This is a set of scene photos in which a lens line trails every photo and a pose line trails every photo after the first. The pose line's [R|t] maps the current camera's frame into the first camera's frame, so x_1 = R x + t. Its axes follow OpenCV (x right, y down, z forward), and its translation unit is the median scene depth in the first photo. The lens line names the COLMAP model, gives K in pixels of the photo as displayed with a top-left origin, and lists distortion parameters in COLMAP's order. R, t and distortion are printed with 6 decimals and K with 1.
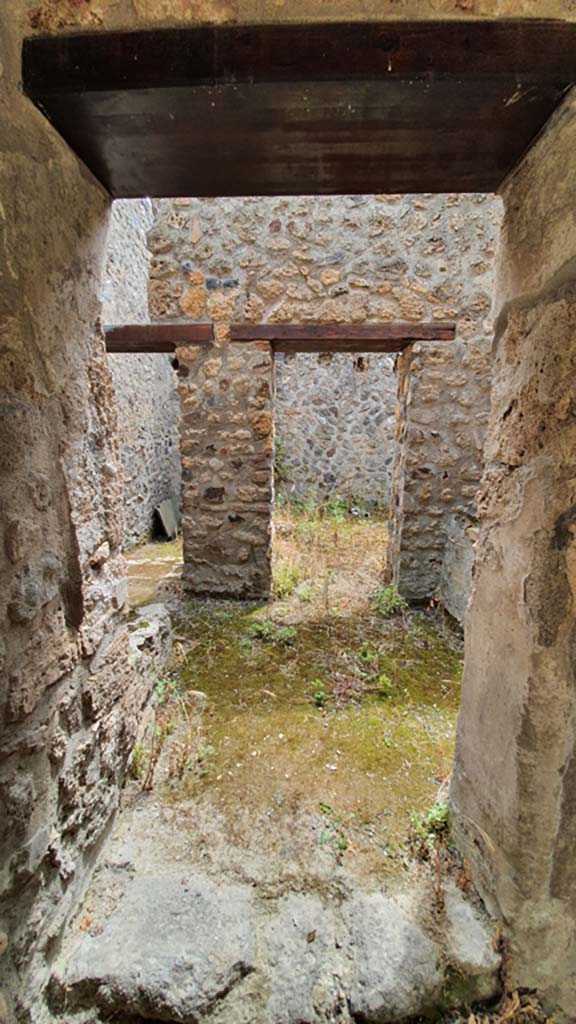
lens RADIAL K [[404.9, 0, 292.3], [0, 404.9, 505.7], [0, 0, 1]] dist [0.010618, -0.015715]
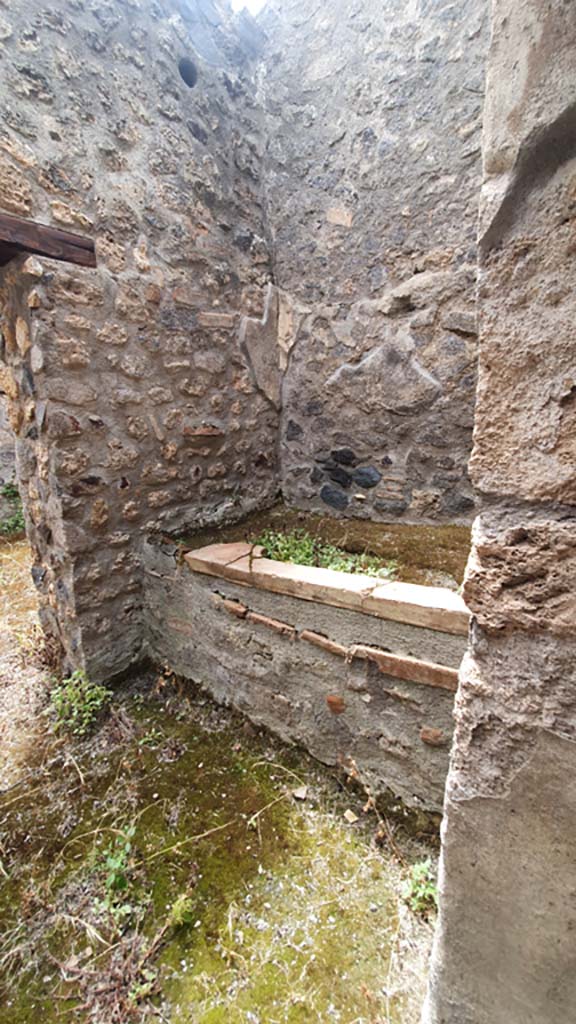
lens RADIAL K [[404.9, 0, 293.7], [0, 404.9, 505.5], [0, 0, 1]] dist [0.010618, -0.015715]
pose [[0.573358, -0.206918, 0.792746, 0.004614], [0.163473, 0.977019, 0.136783, -0.084244], [-0.802831, 0.051167, 0.594007, 0.385686]]
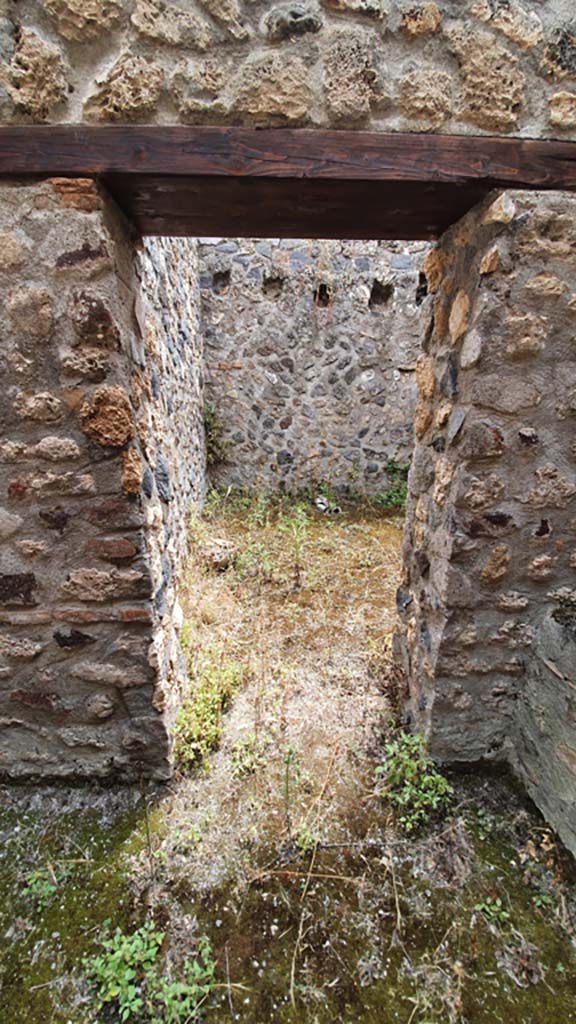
lens RADIAL K [[404.9, 0, 291.6], [0, 404.9, 507.3], [0, 0, 1]] dist [0.010618, -0.015715]
pose [[0.994103, -0.045458, 0.098451, 0.061453], [0.033046, 0.991705, 0.124214, -0.161995], [-0.103281, -0.120228, 0.987359, 0.591344]]
